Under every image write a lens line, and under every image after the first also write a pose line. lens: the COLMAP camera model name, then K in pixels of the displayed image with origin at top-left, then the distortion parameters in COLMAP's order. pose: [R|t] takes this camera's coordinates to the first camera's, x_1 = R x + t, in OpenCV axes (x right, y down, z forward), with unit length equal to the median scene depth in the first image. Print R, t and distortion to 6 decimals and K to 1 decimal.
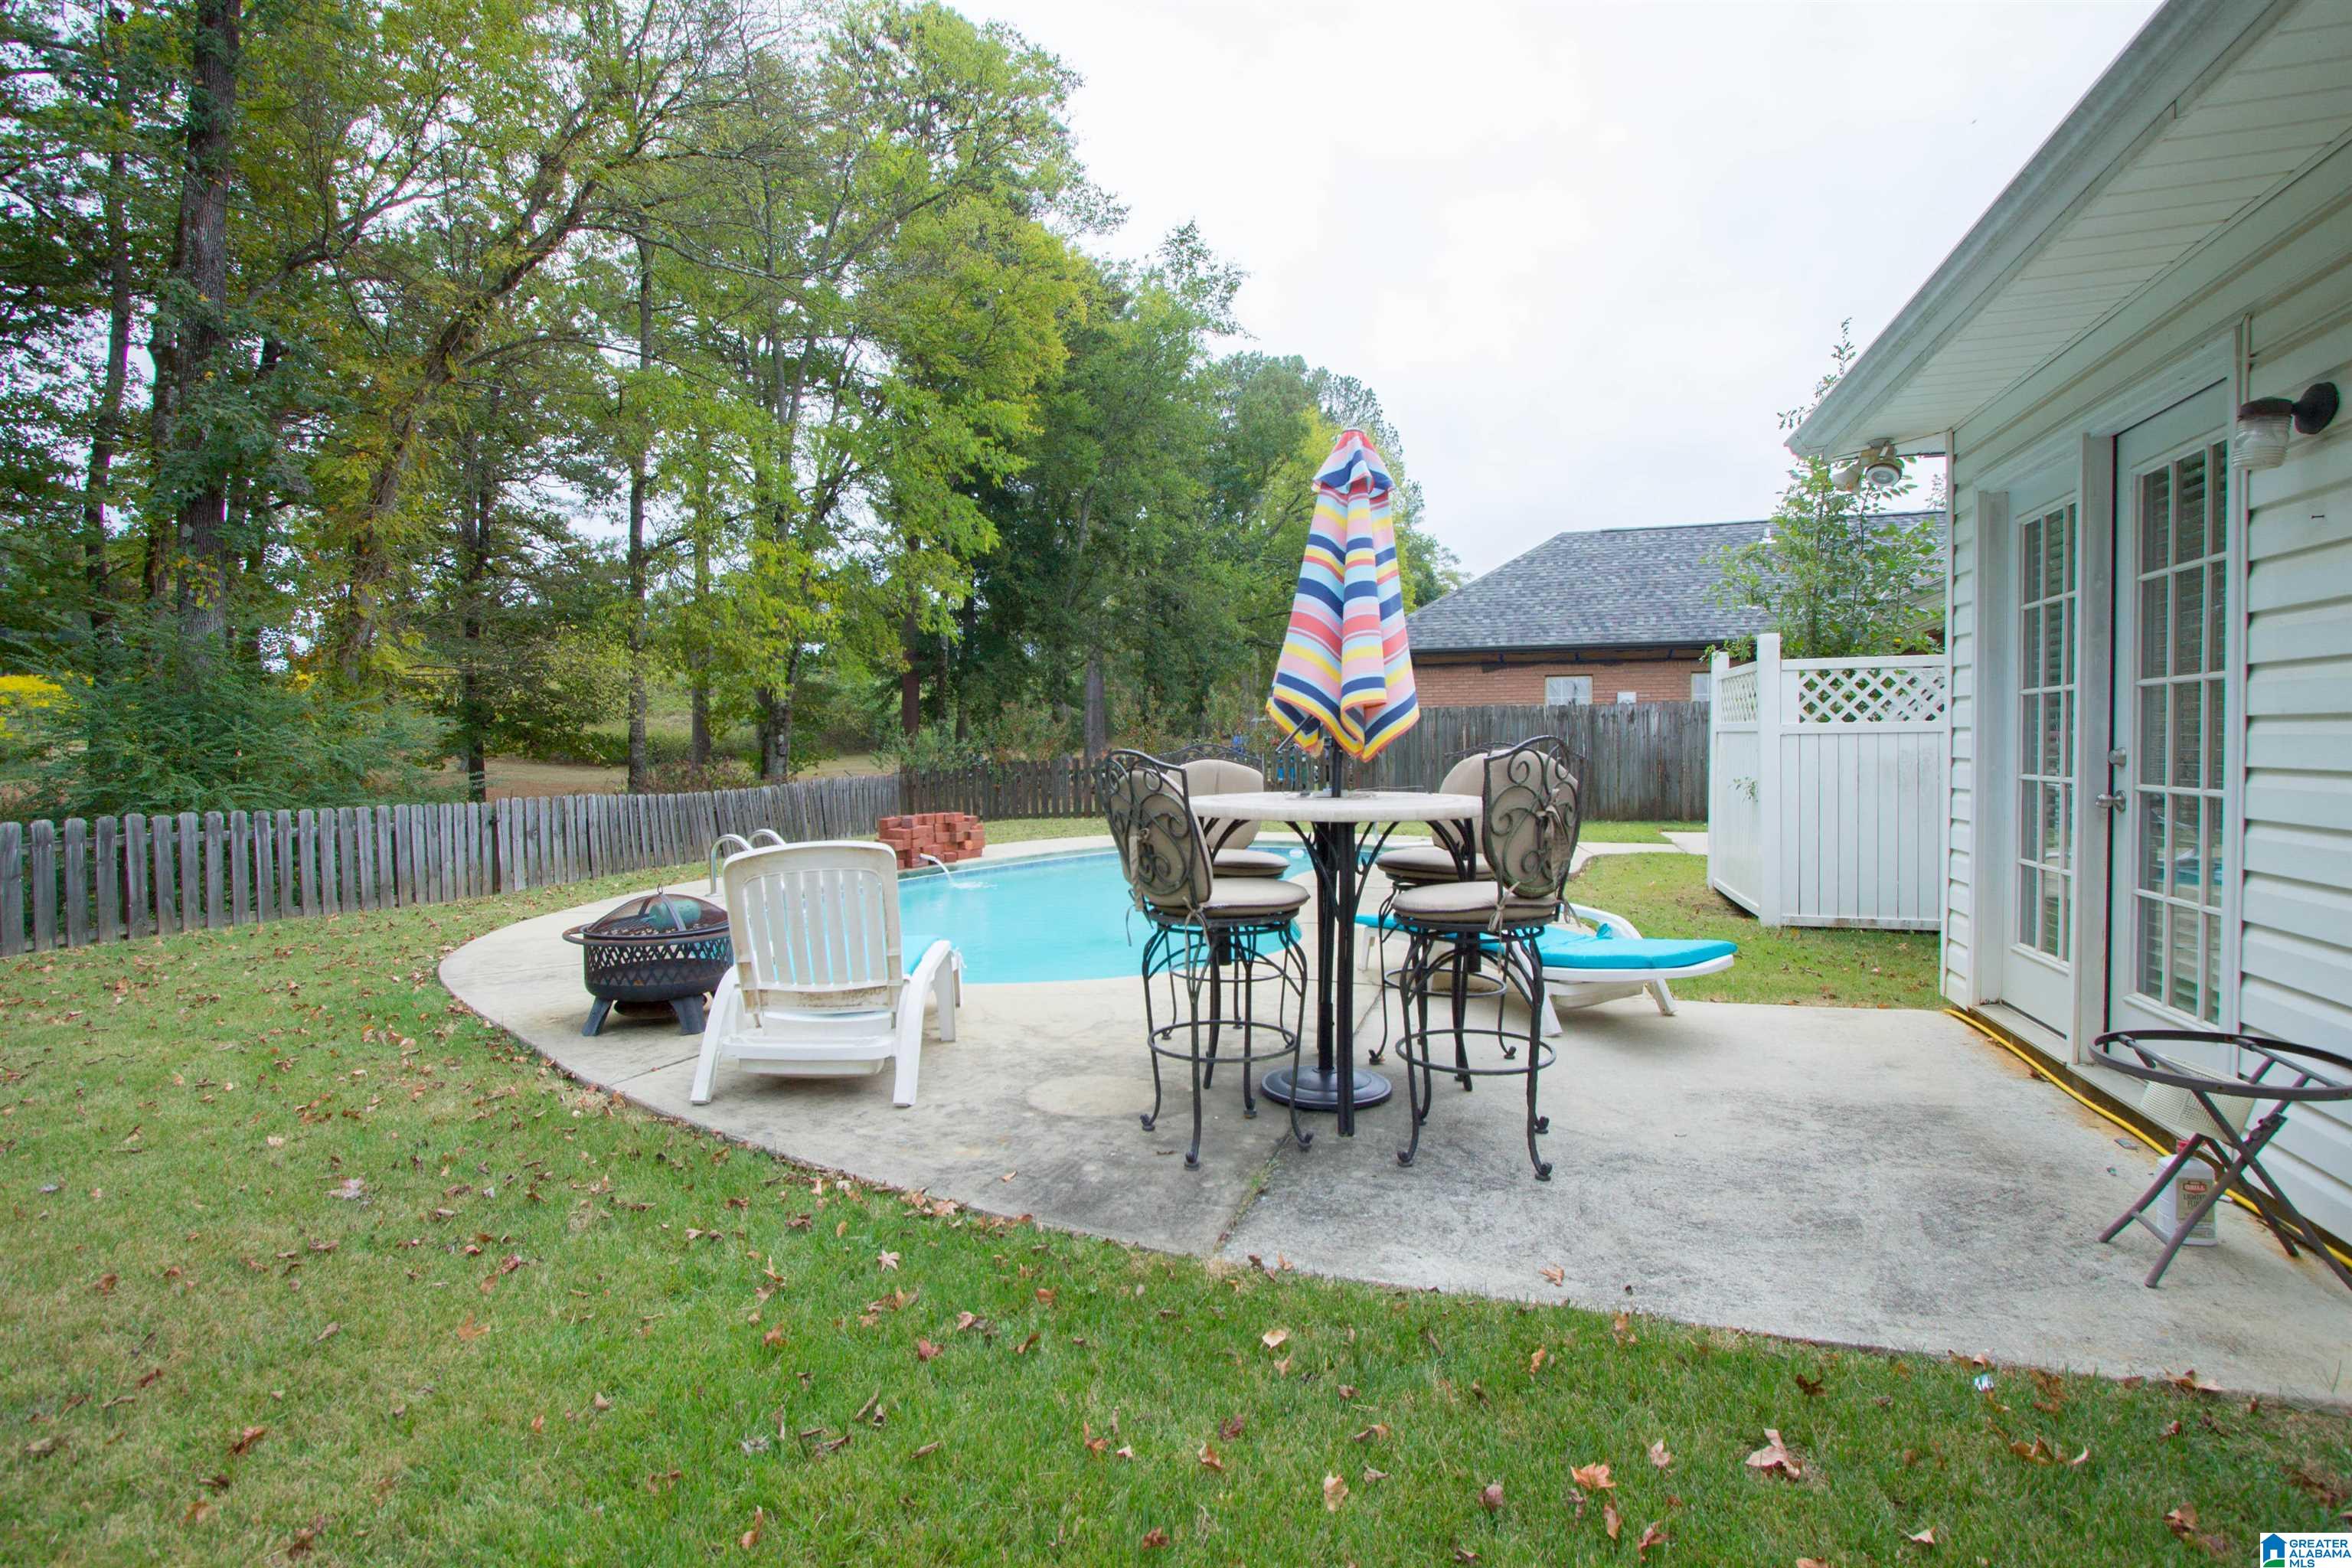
lens RADIAL K [[1113.6, 0, 1187.0], [0, 1113.6, 774.1], [0, 0, 1]] dist [-0.023296, 0.003753]
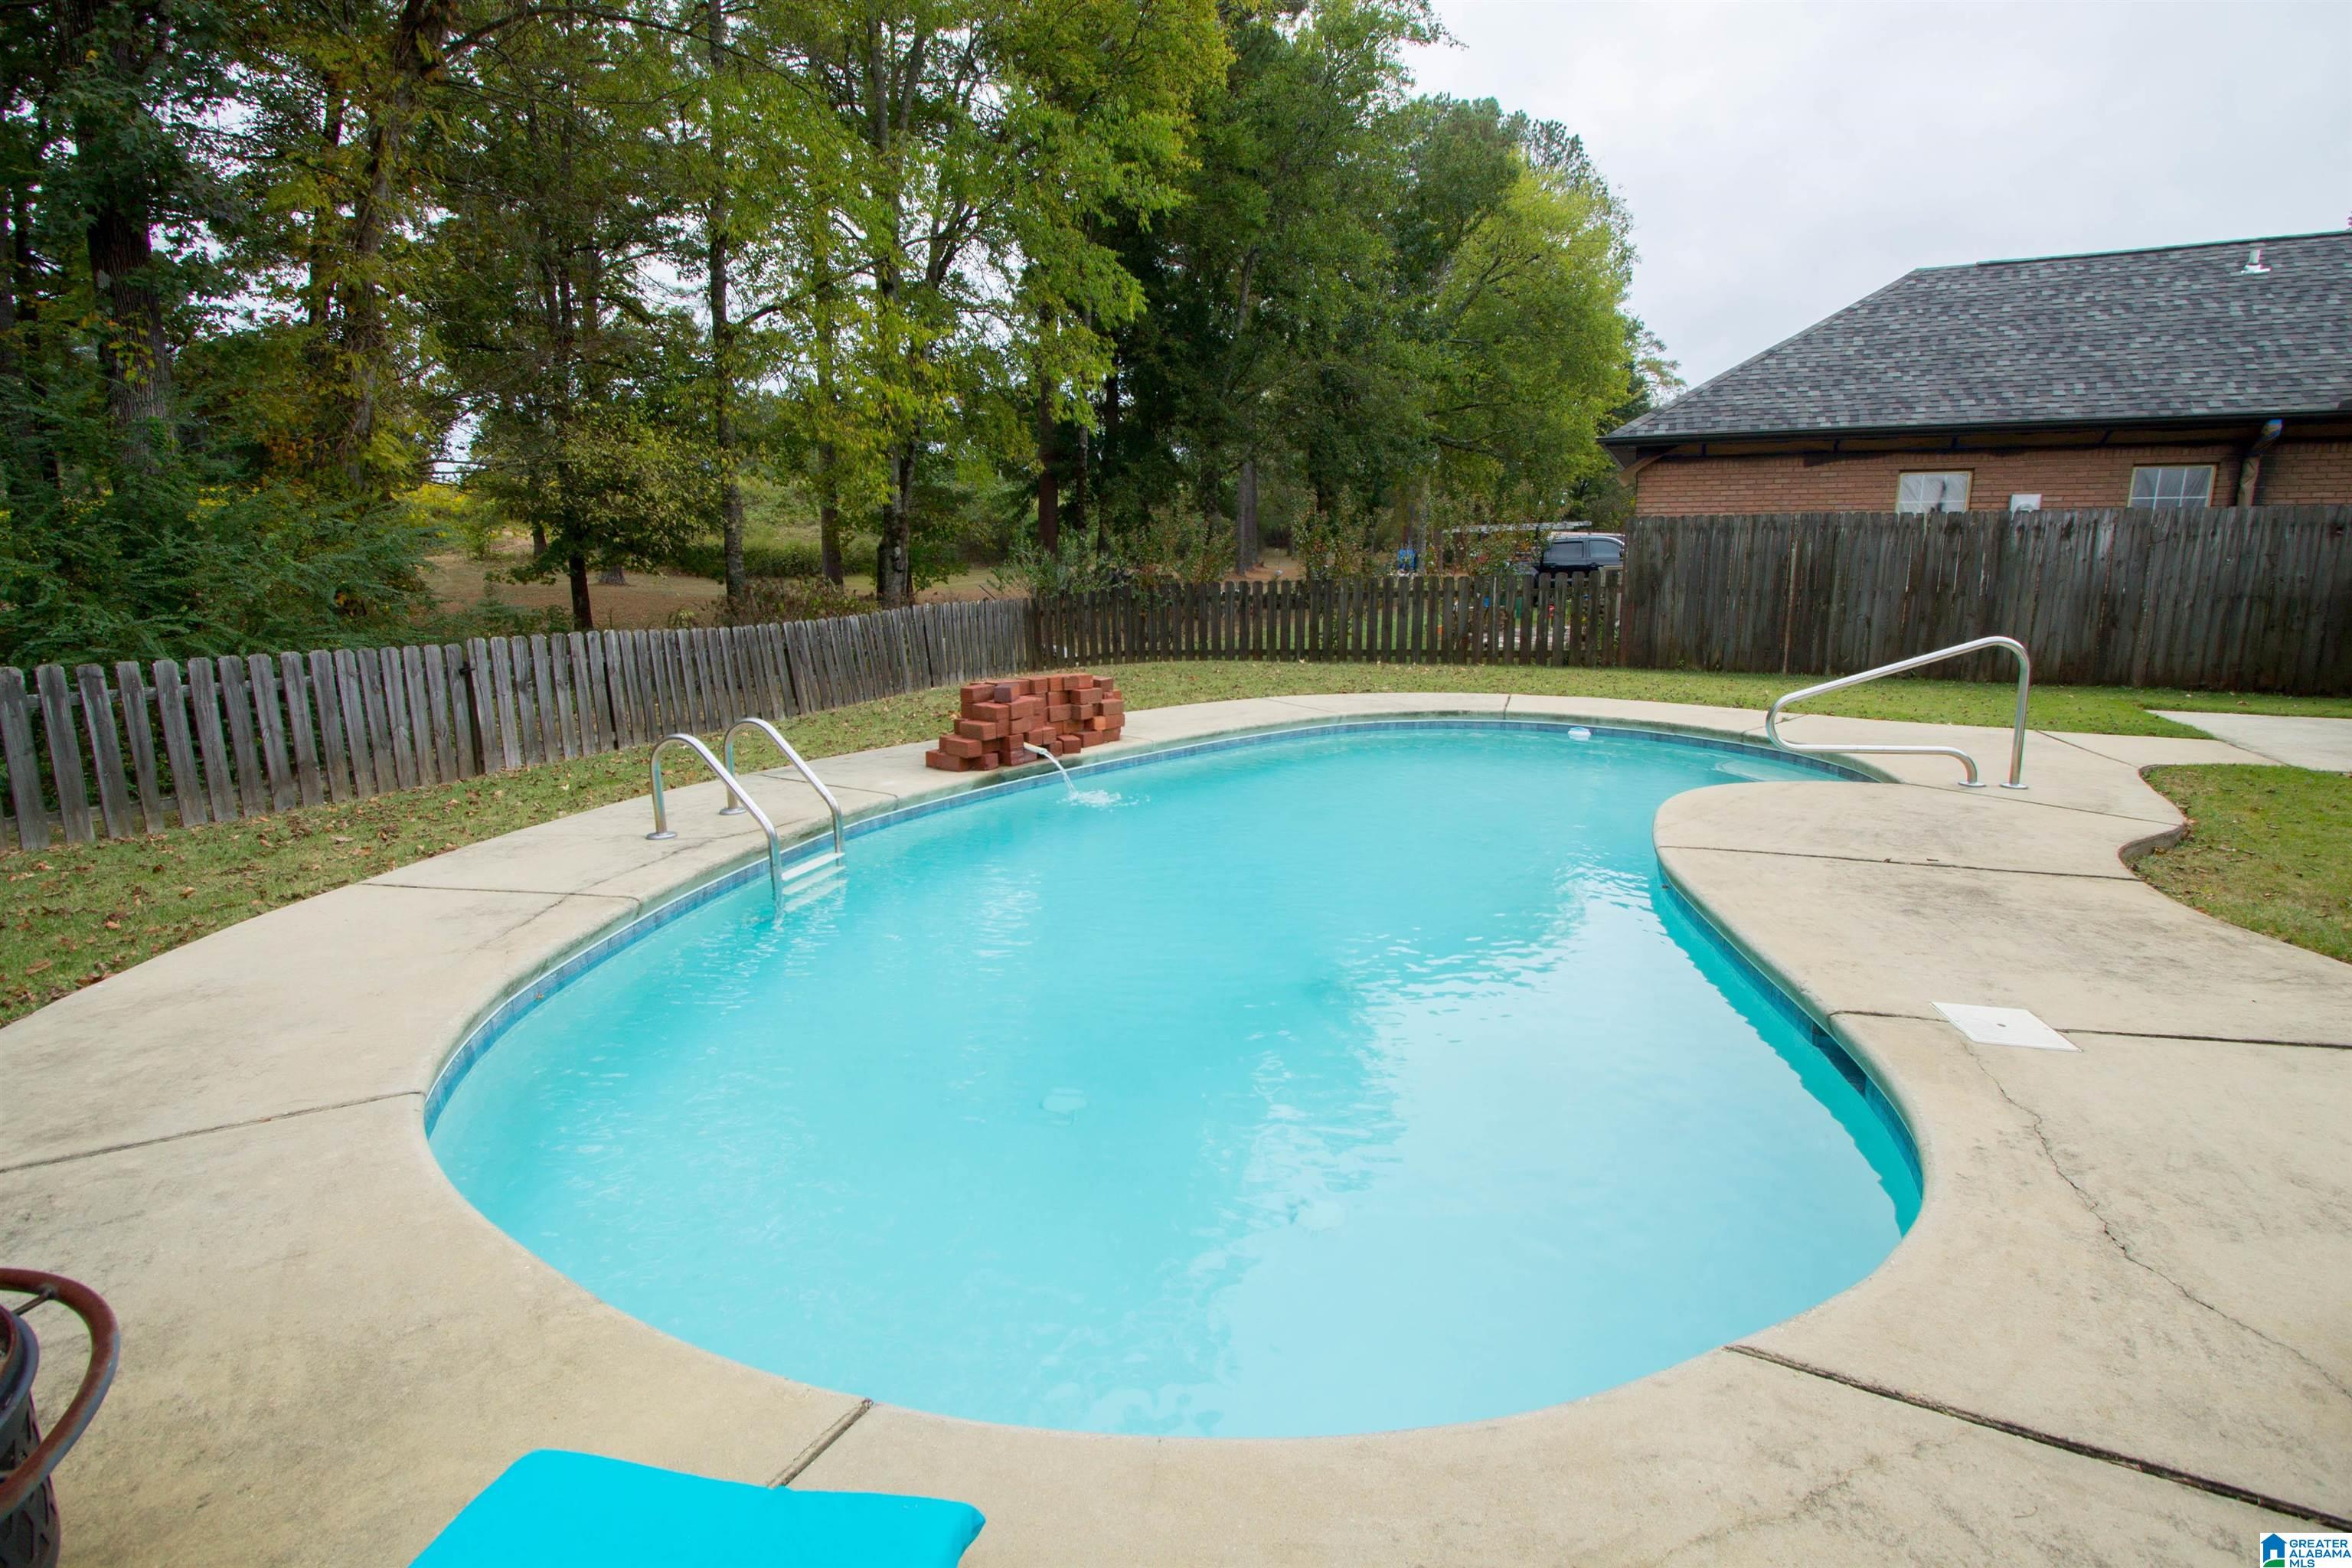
lens RADIAL K [[1113.6, 0, 1181.4], [0, 1113.6, 770.9], [0, 0, 1]] dist [-0.023296, 0.003753]
pose [[0.990854, 0.030838, -0.131368, -0.027984], [-0.009001, 0.986473, 0.163675, -0.007535], [0.134638, -0.160996, 0.977728, 0.164380]]
